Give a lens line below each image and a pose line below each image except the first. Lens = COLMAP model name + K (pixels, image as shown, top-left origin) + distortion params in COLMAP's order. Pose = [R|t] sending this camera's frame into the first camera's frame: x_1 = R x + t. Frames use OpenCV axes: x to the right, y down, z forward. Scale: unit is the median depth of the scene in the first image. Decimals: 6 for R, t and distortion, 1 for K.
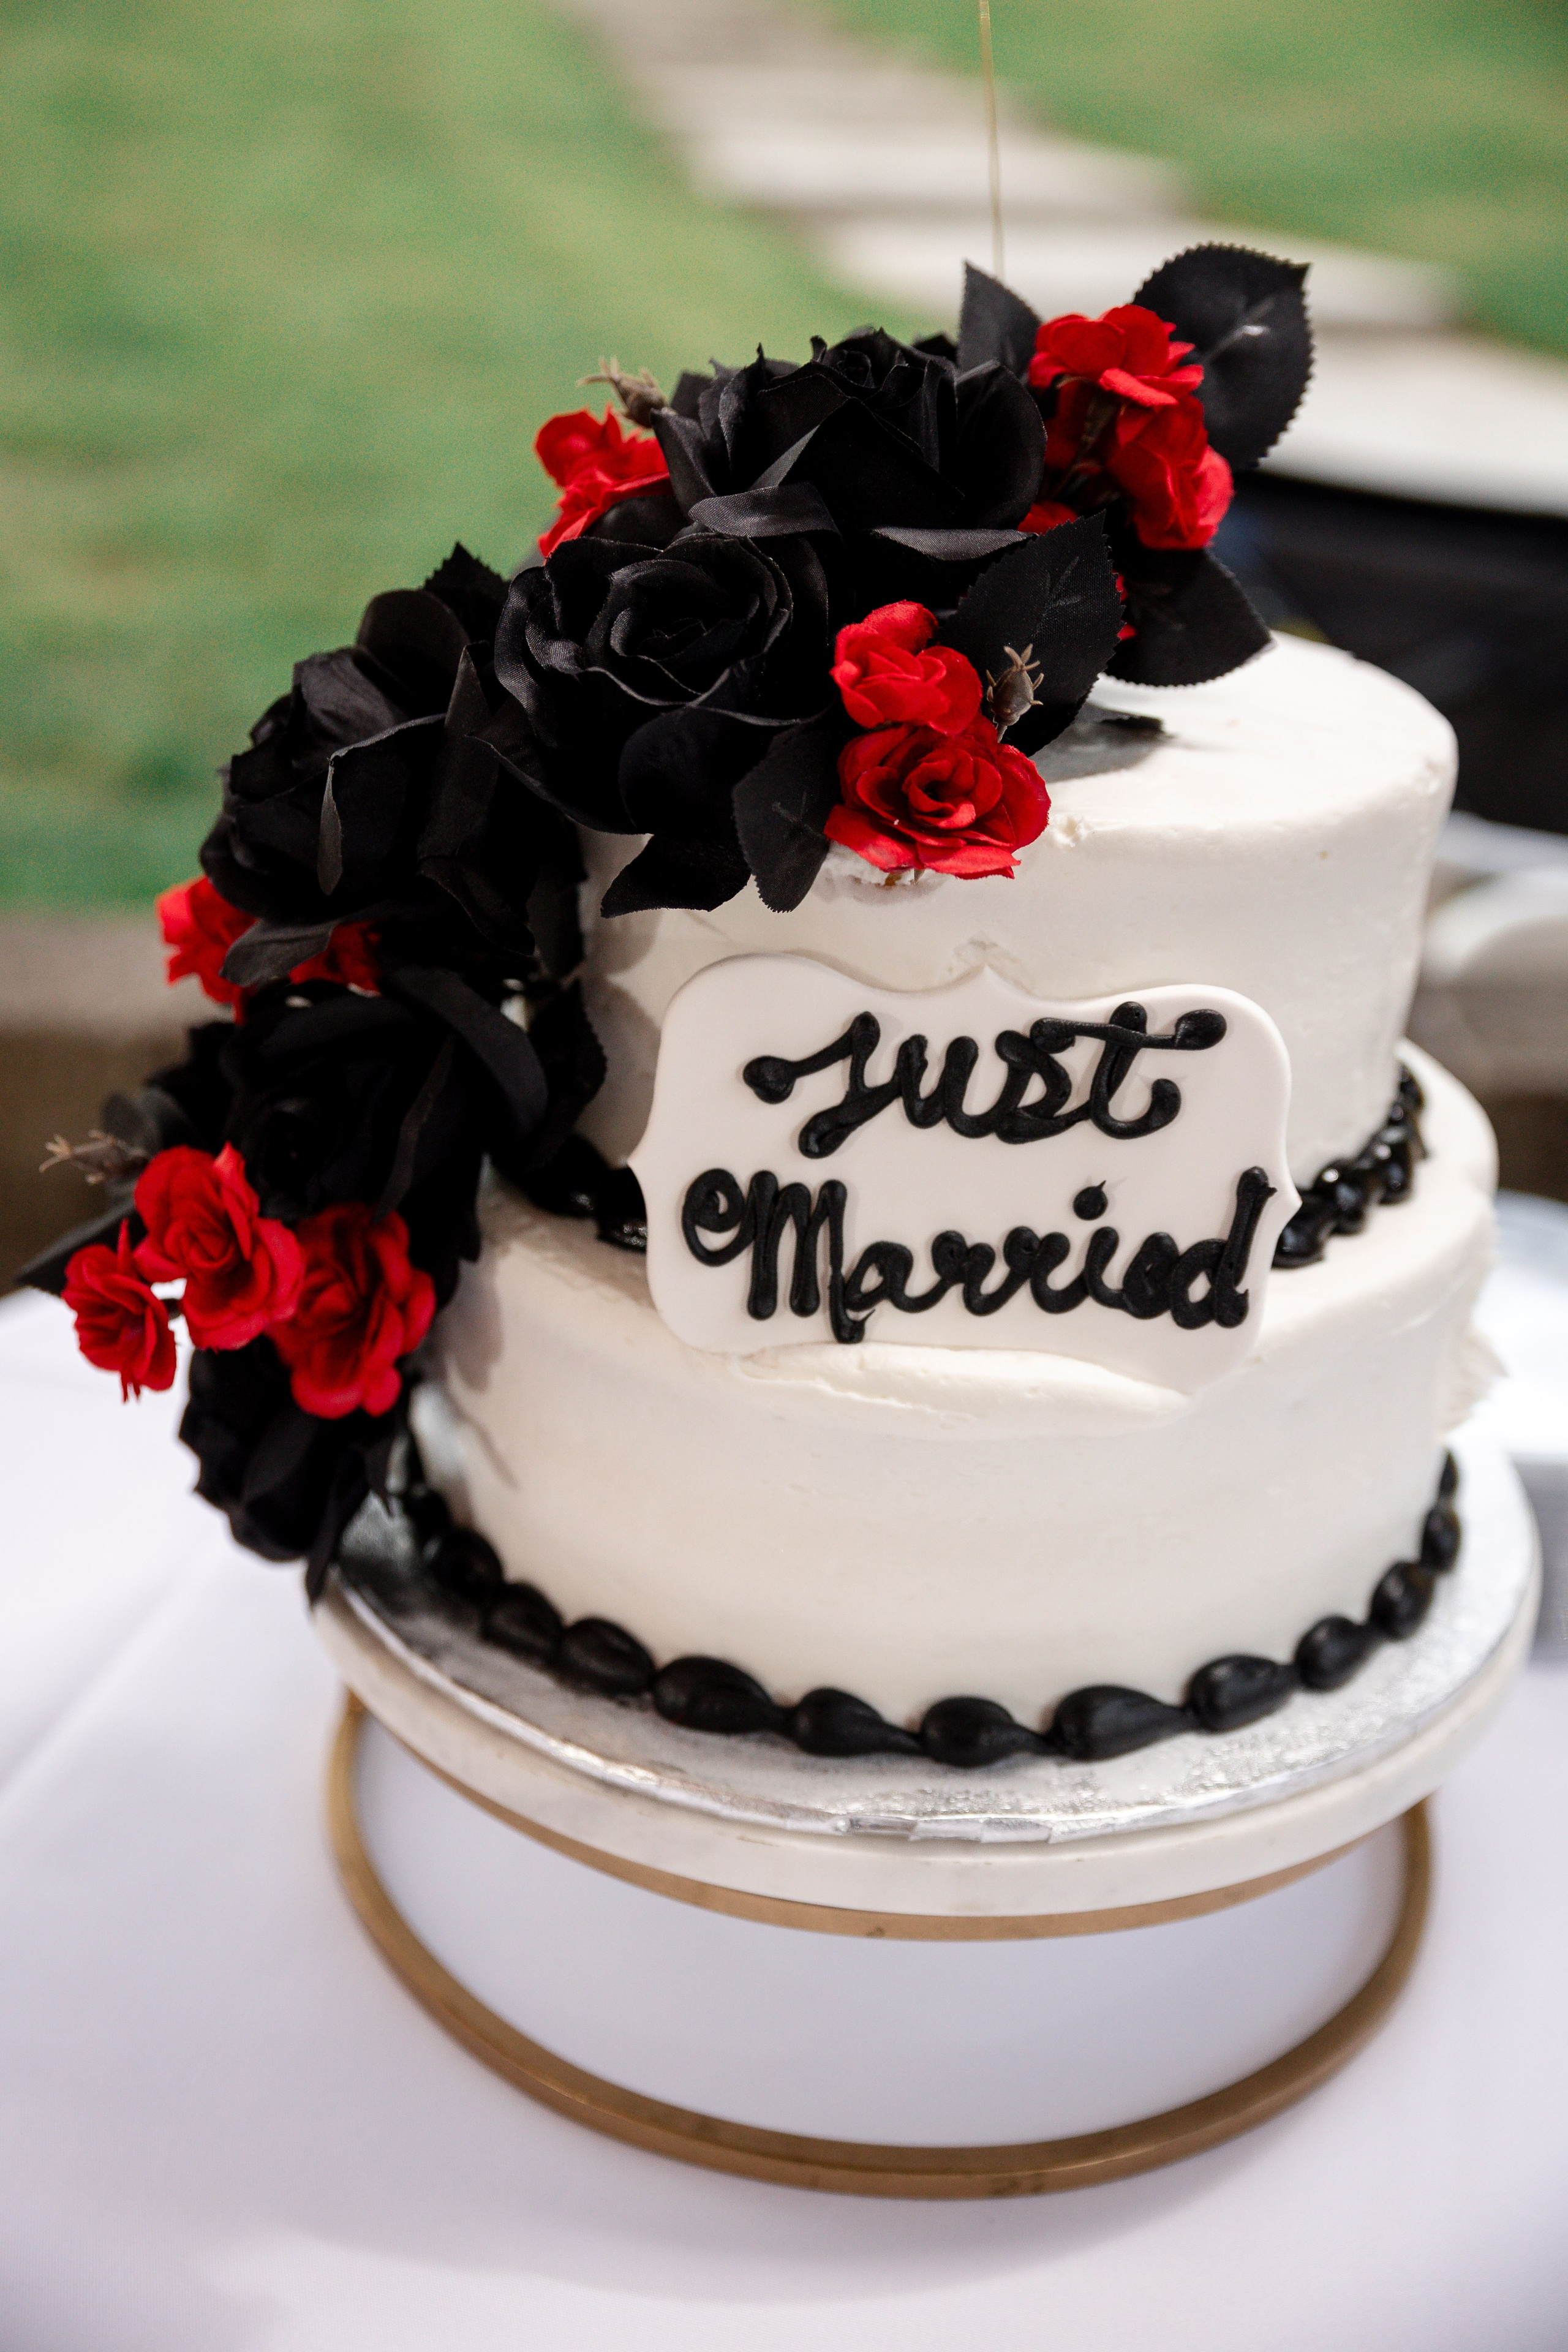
lens RADIAL K [[2762.7, 0, 784.0], [0, 2762.7, 1176.0], [0, 0, 1]] dist [-0.018131, 0.021596]
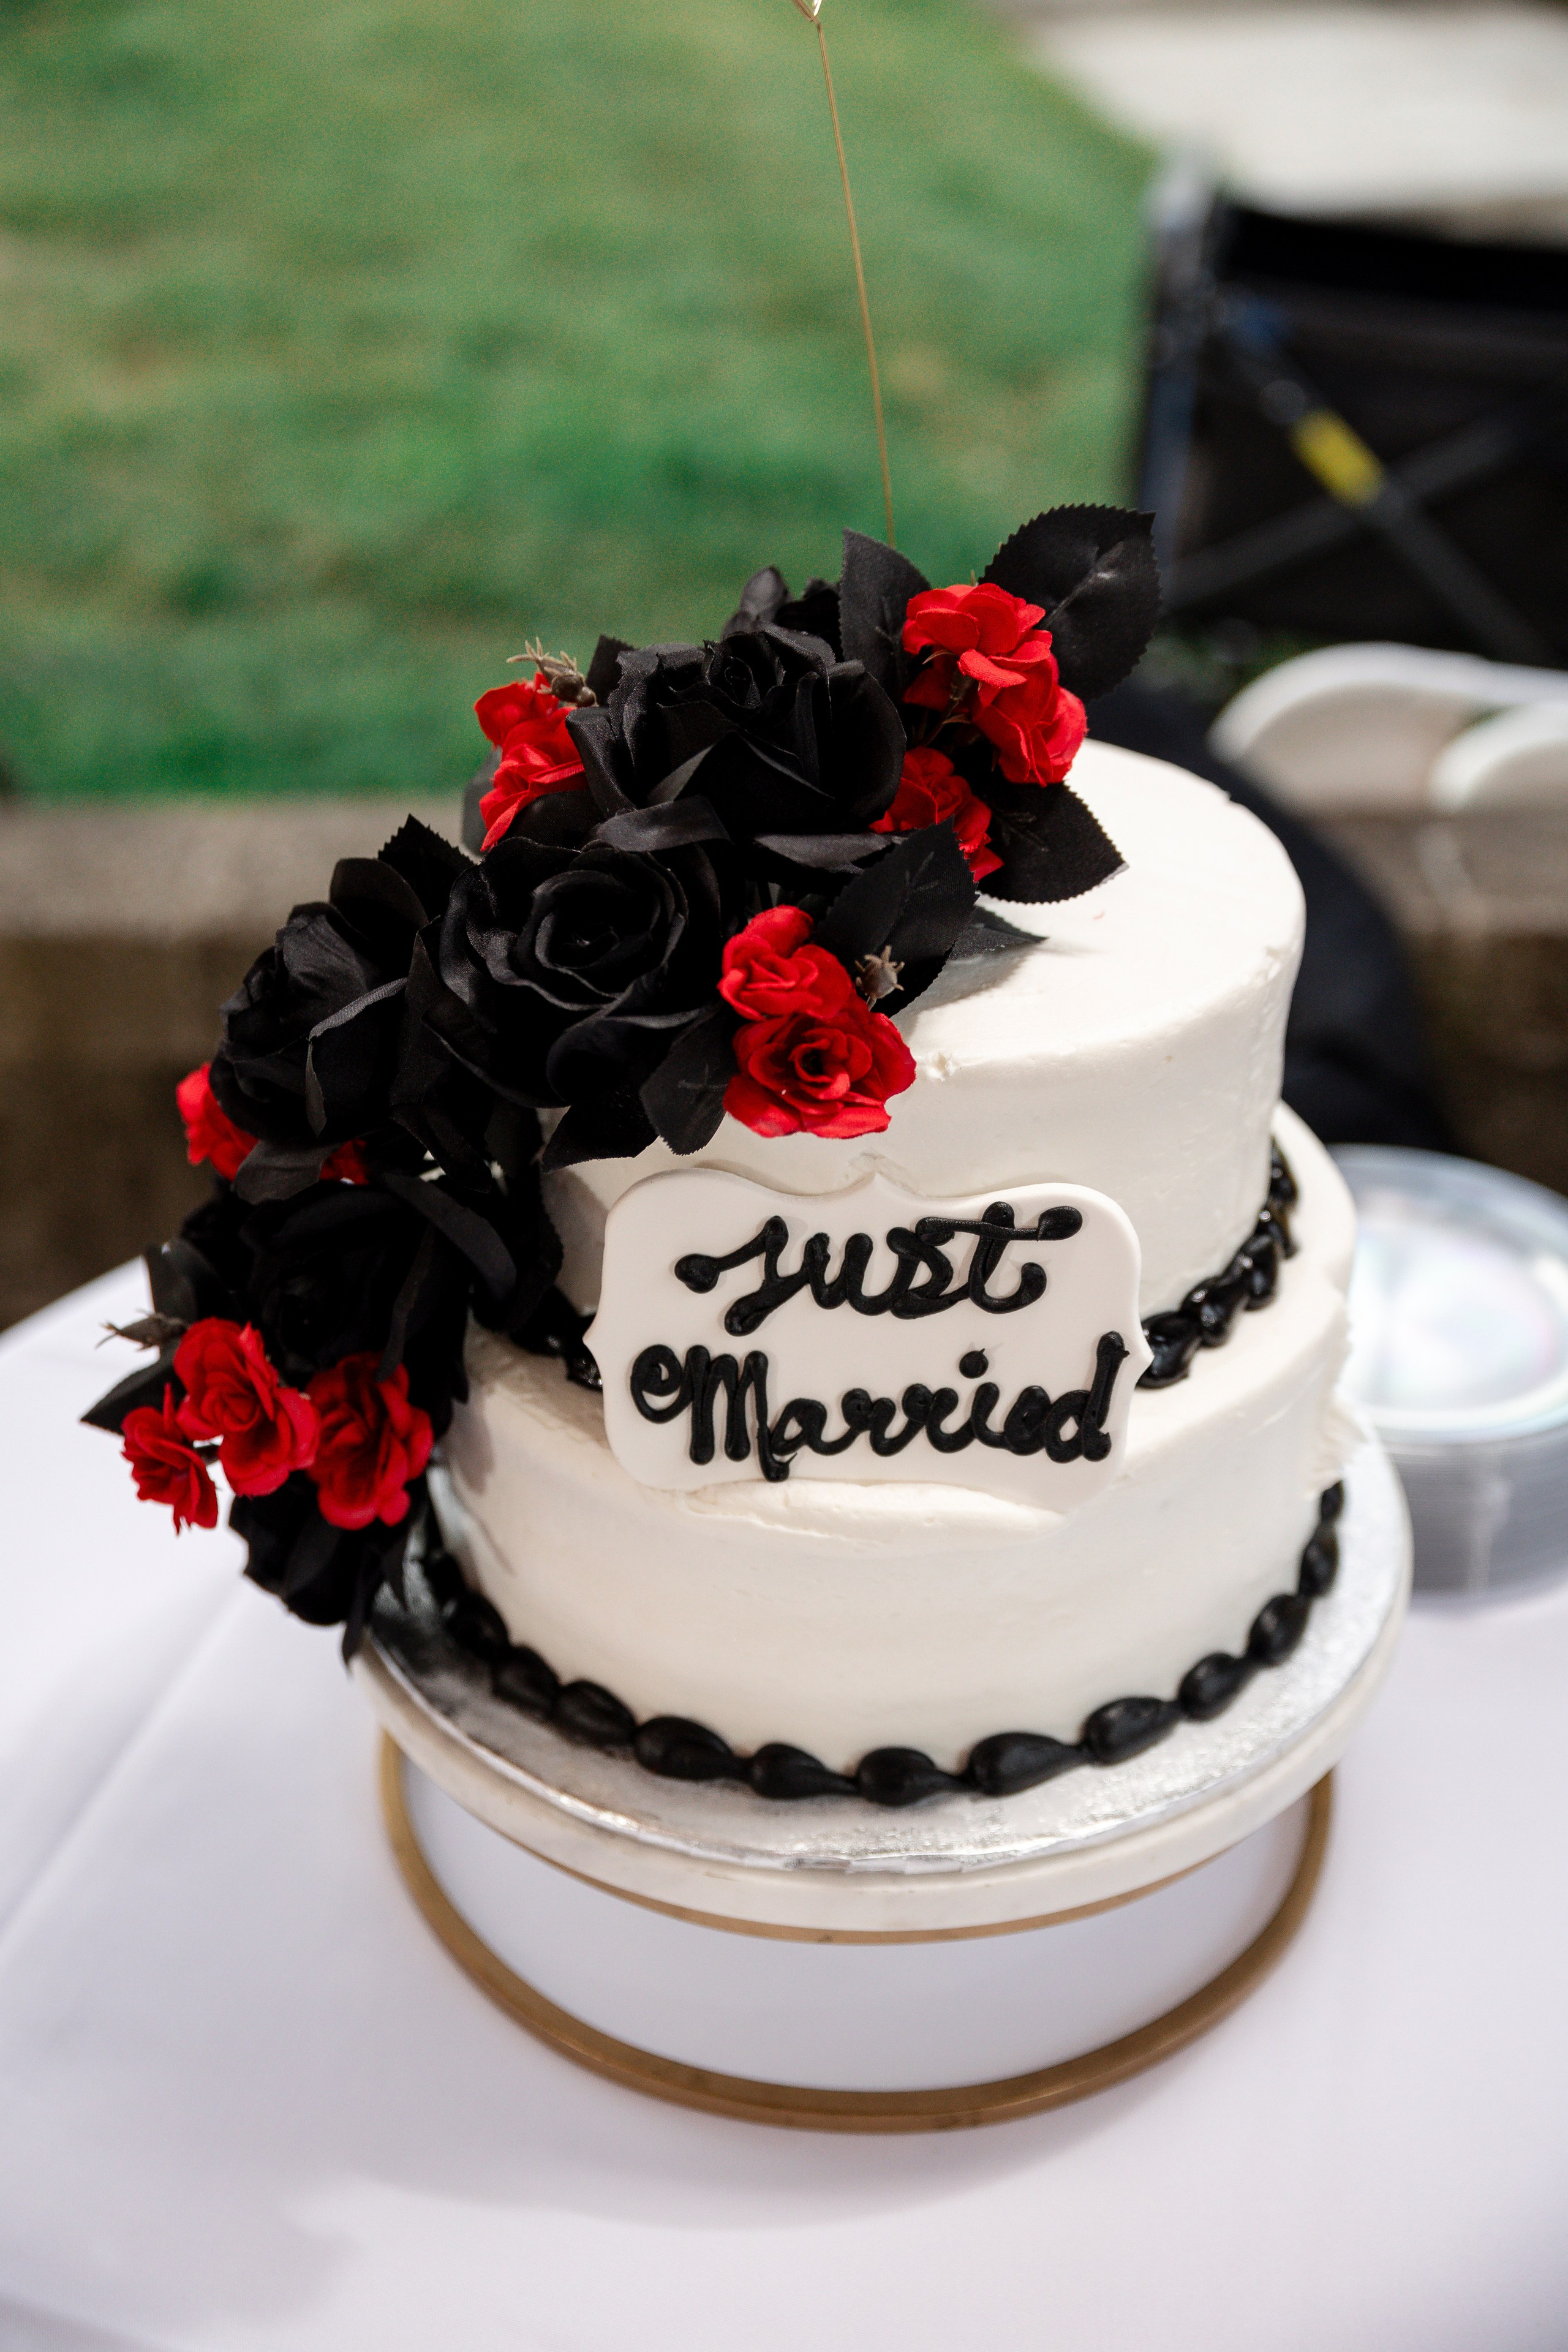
lens RADIAL K [[2884.0, 0, 784.0], [0, 2884.0, 1176.0], [0, 0, 1]] dist [0.006541, -0.022678]
pose [[0.998391, -0.034862, -0.044723, 0.085214], [0.040877, 0.989090, 0.141527, -0.240344], [0.039301, -0.143128, 0.988924, -0.205722]]
